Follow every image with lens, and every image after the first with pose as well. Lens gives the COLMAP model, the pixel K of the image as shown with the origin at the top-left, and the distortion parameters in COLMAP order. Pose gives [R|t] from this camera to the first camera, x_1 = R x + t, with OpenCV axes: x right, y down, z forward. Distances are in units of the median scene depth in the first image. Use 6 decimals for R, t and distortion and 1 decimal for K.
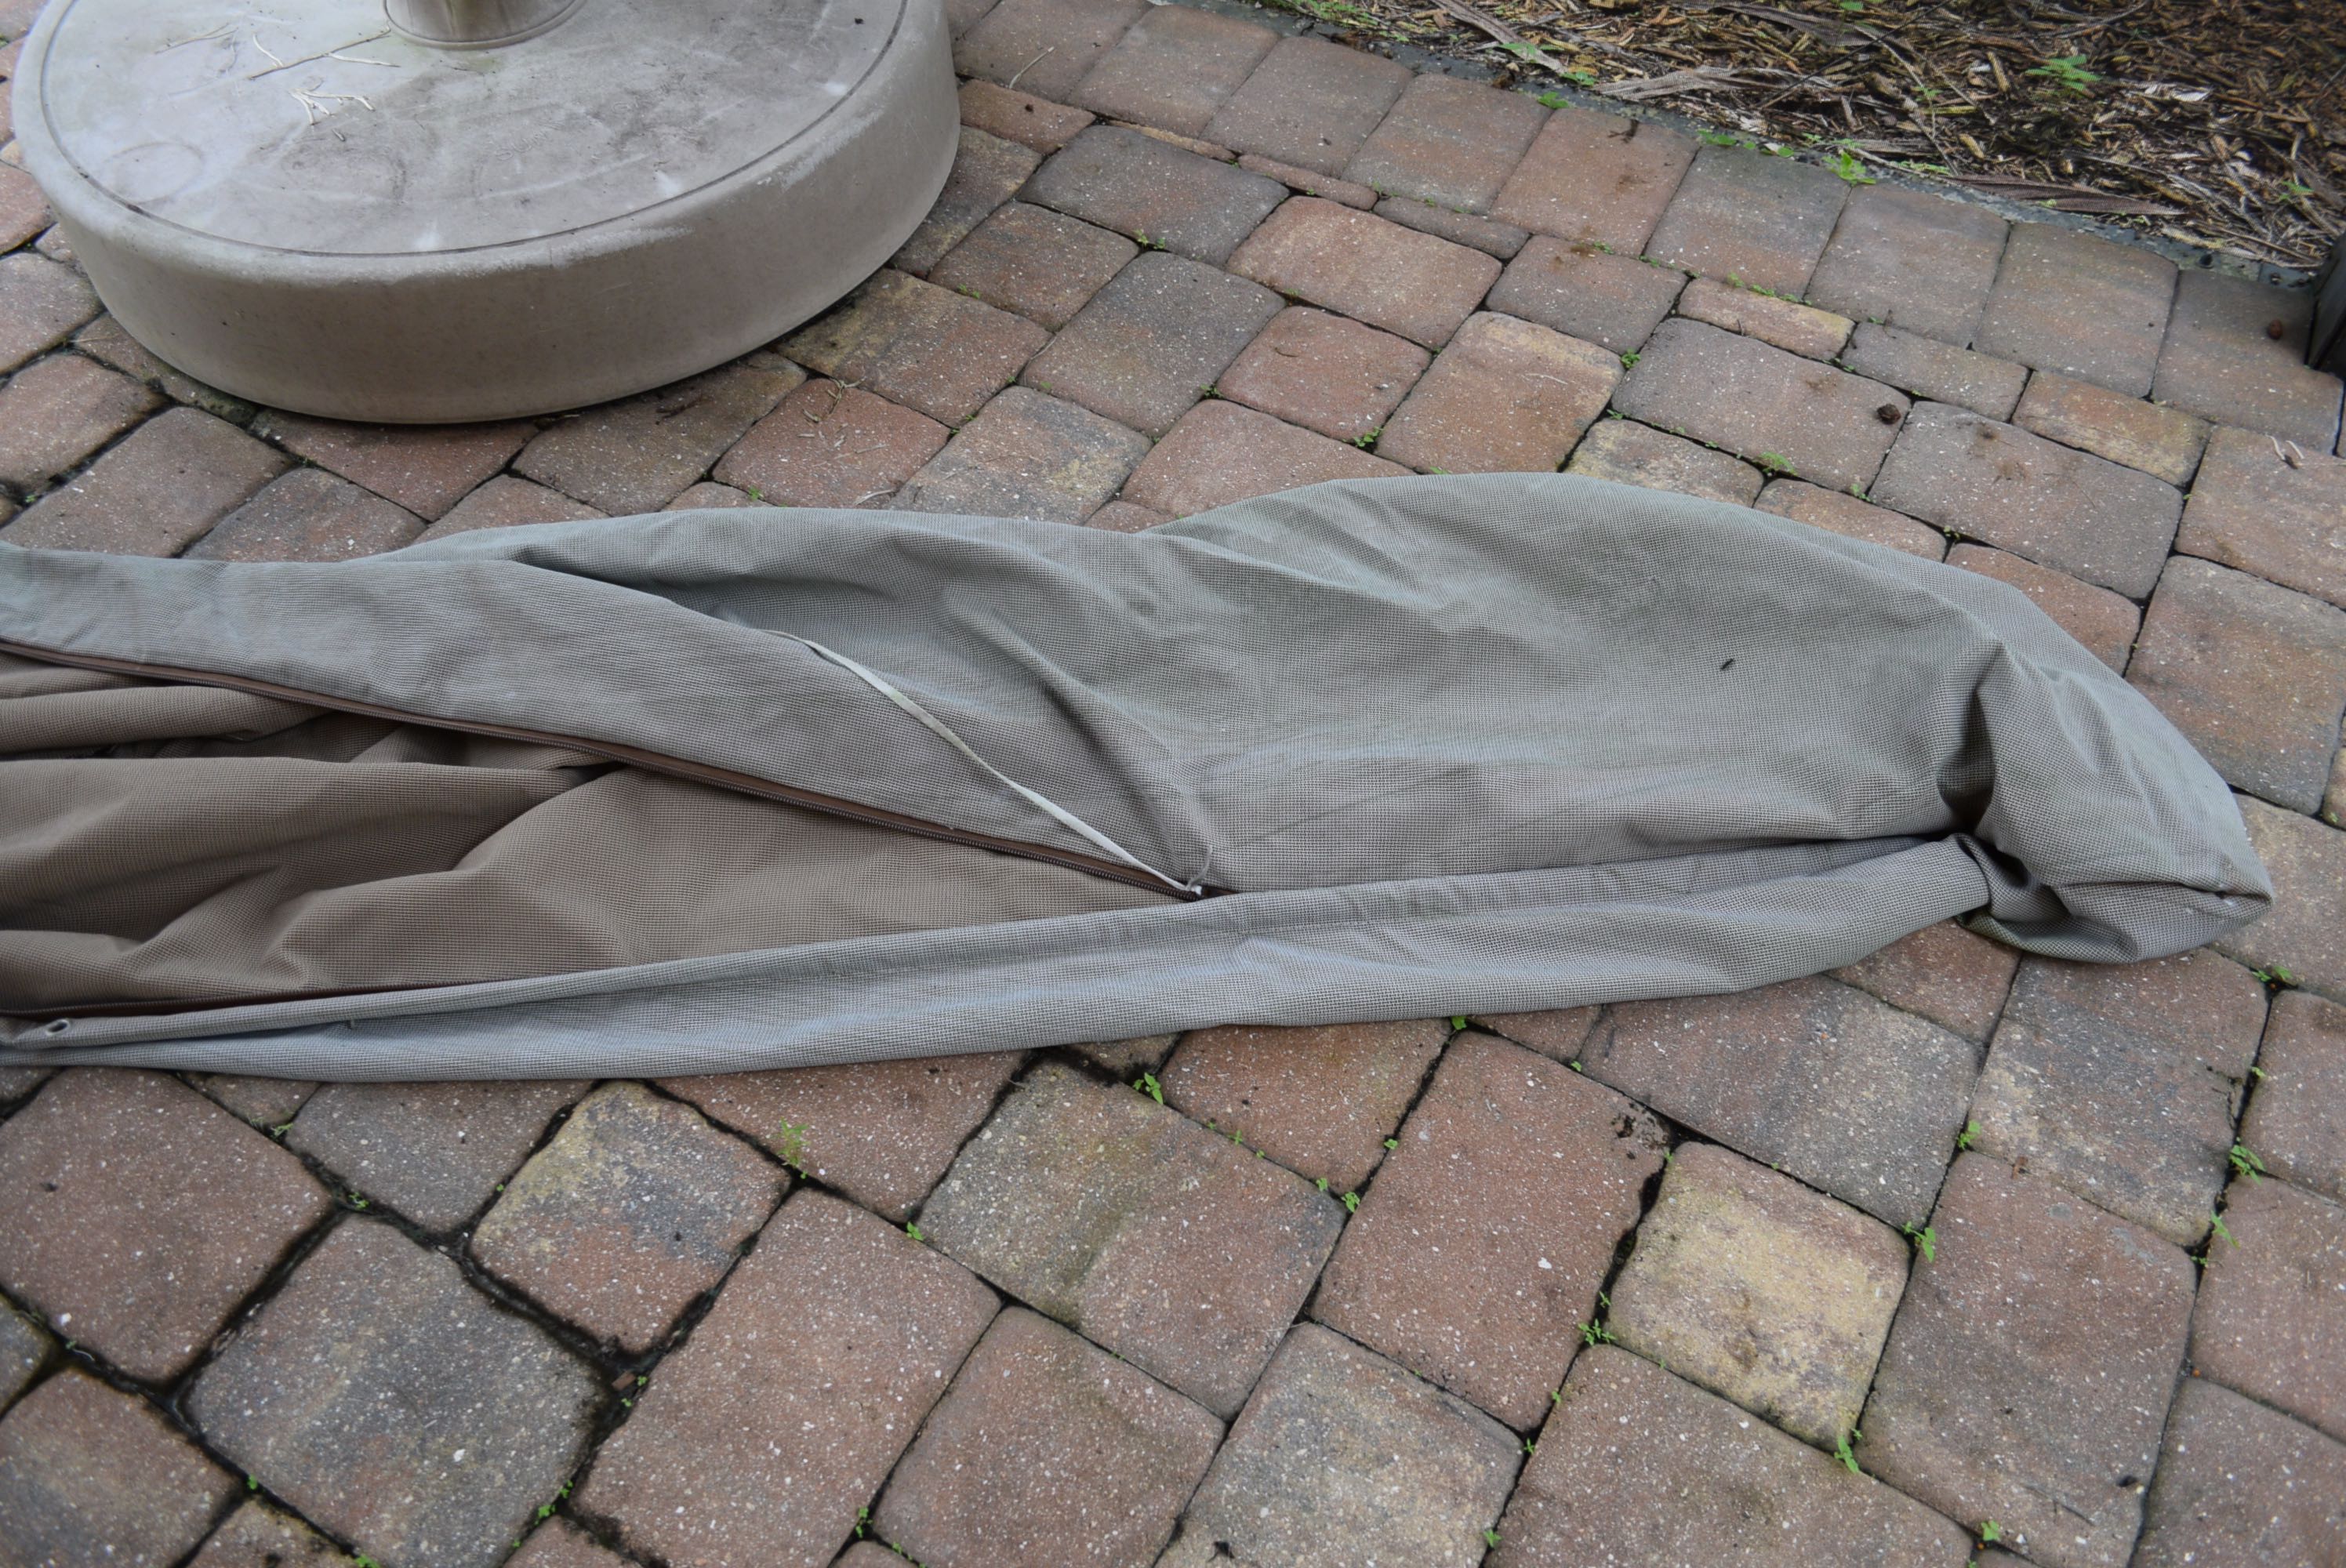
lens RADIAL K [[1874.3, 0, 1168.0], [0, 1874.3, 785.3], [0, 0, 1]] dist [0.011221, 0.002424]
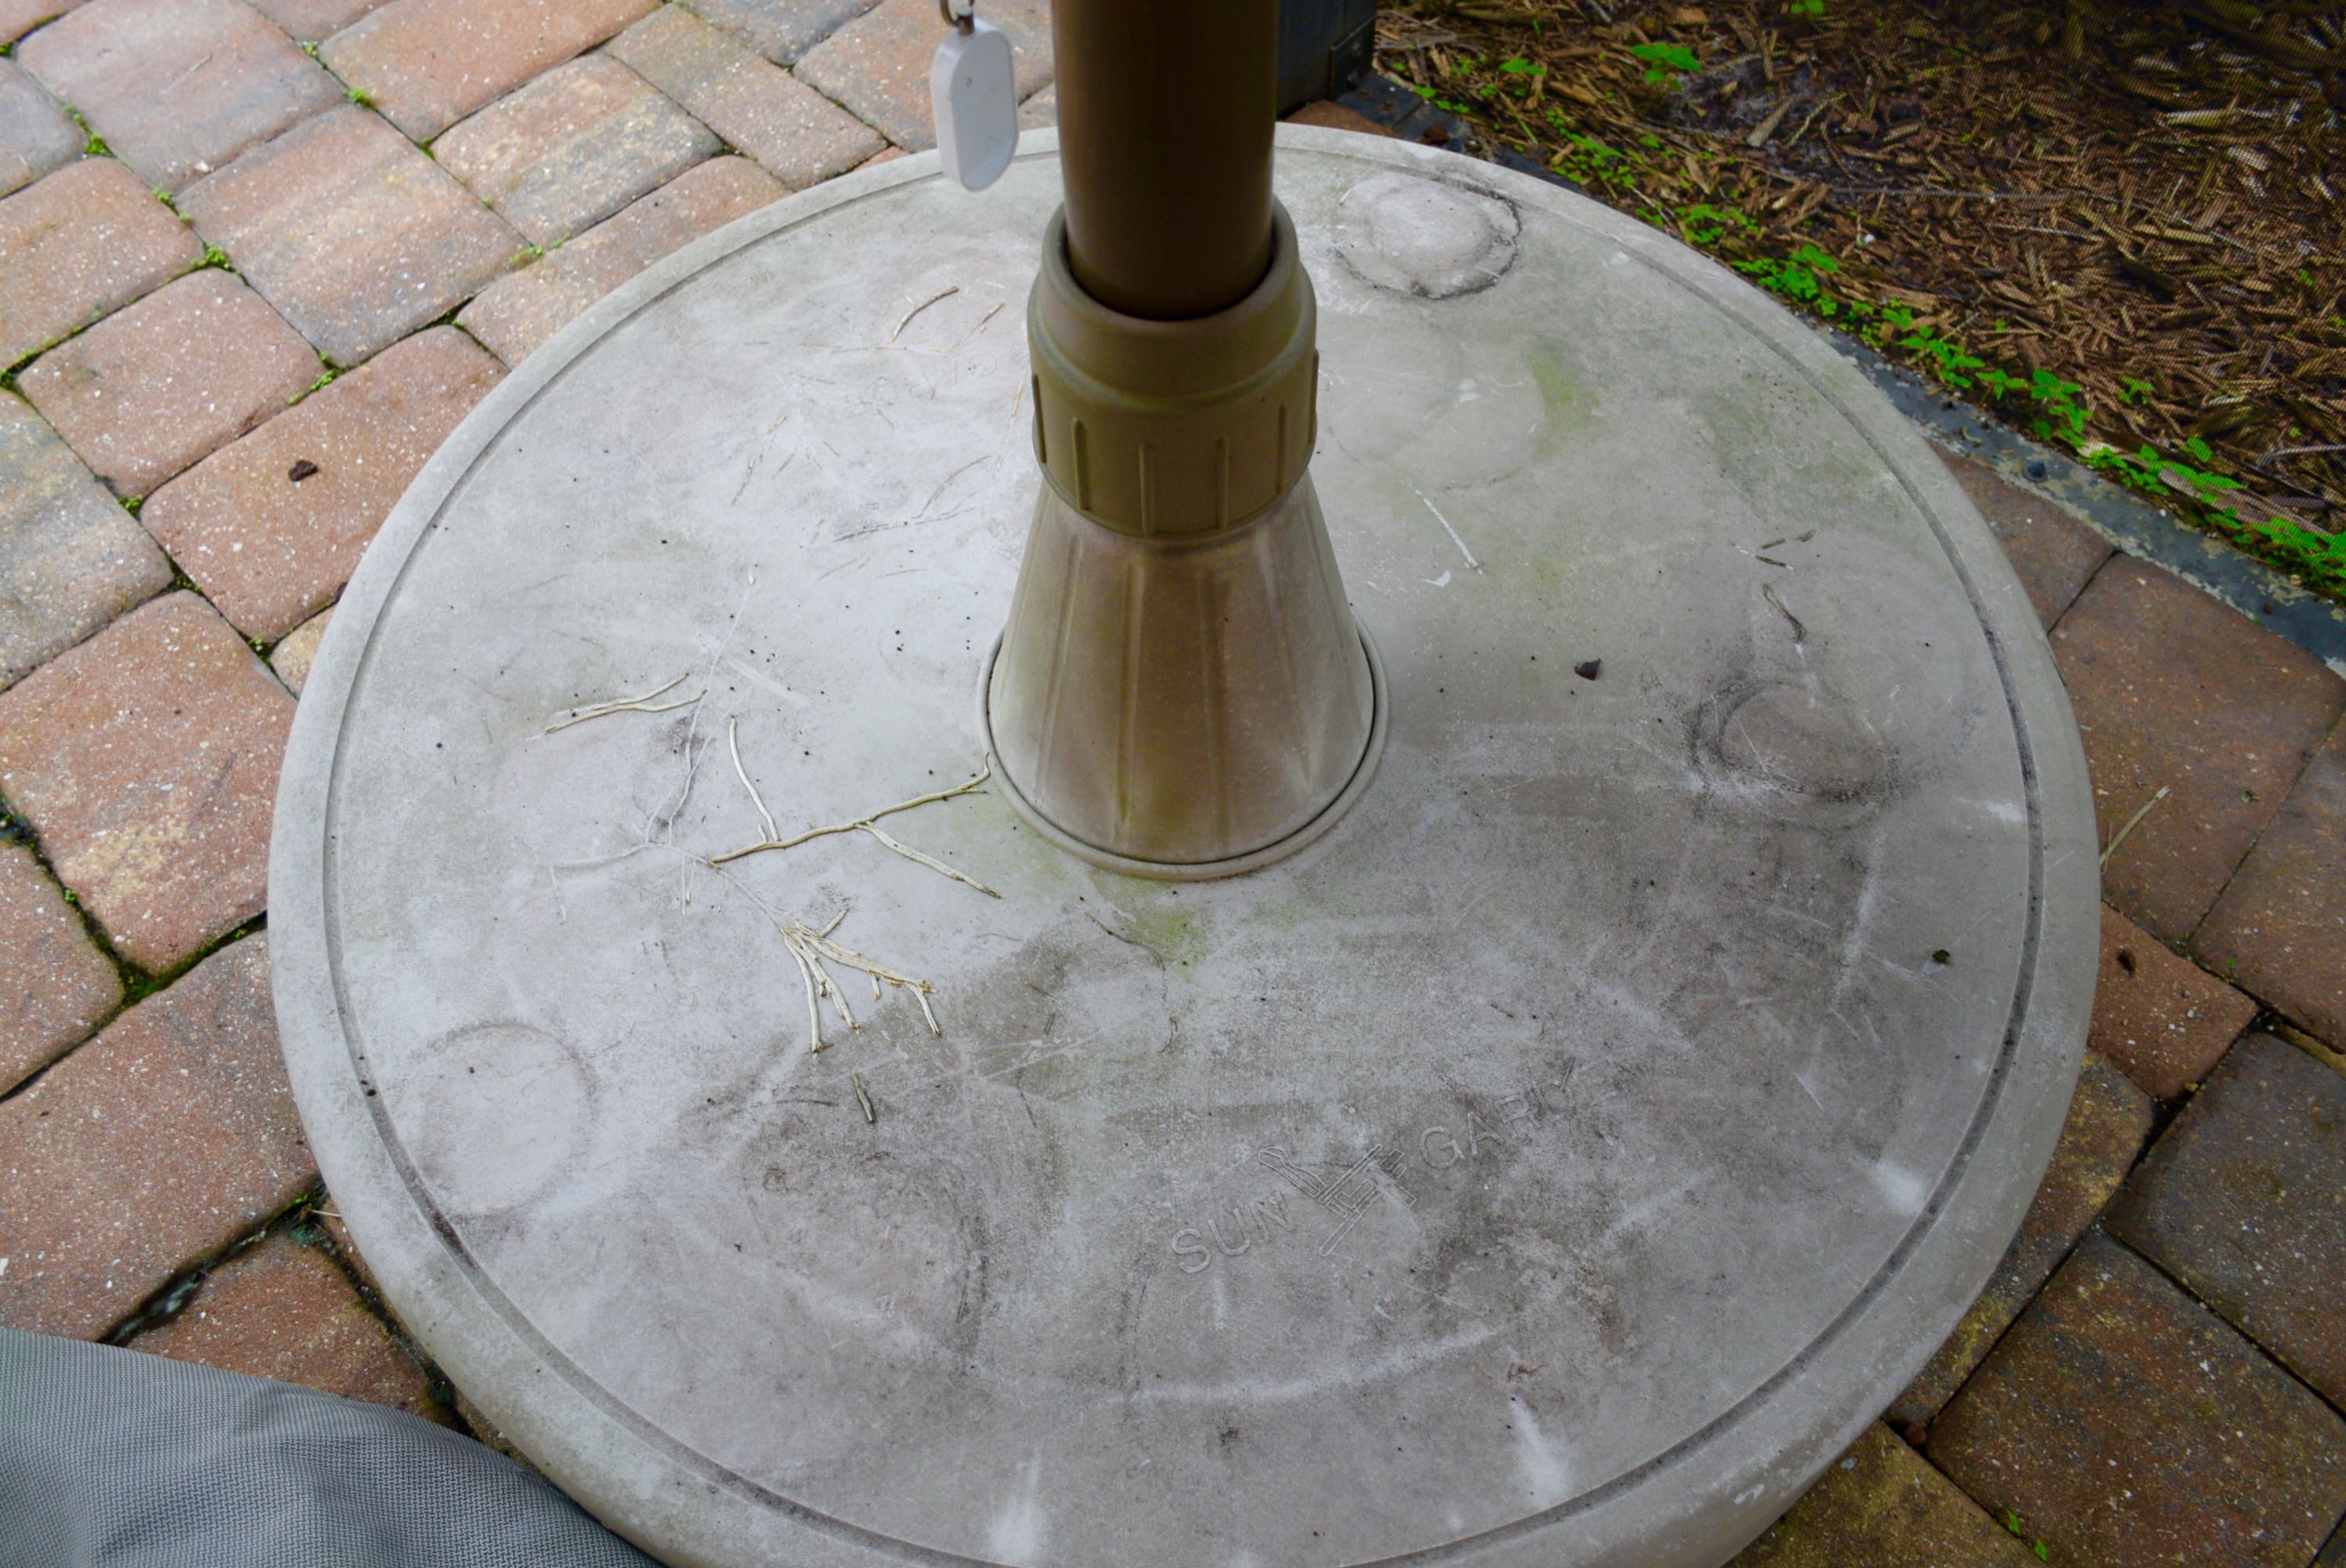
lens RADIAL K [[2028.7, 0, 1177.5], [0, 2028.7, 783.0], [0, 0, 1]] dist [-0.011087, -0.005447]
pose [[0.967310, 0.220264, -0.125680, -0.314195], [-0.204314, 0.970463, 0.128289, -0.505172], [0.150225, -0.098417, 0.983741, 0.506600]]
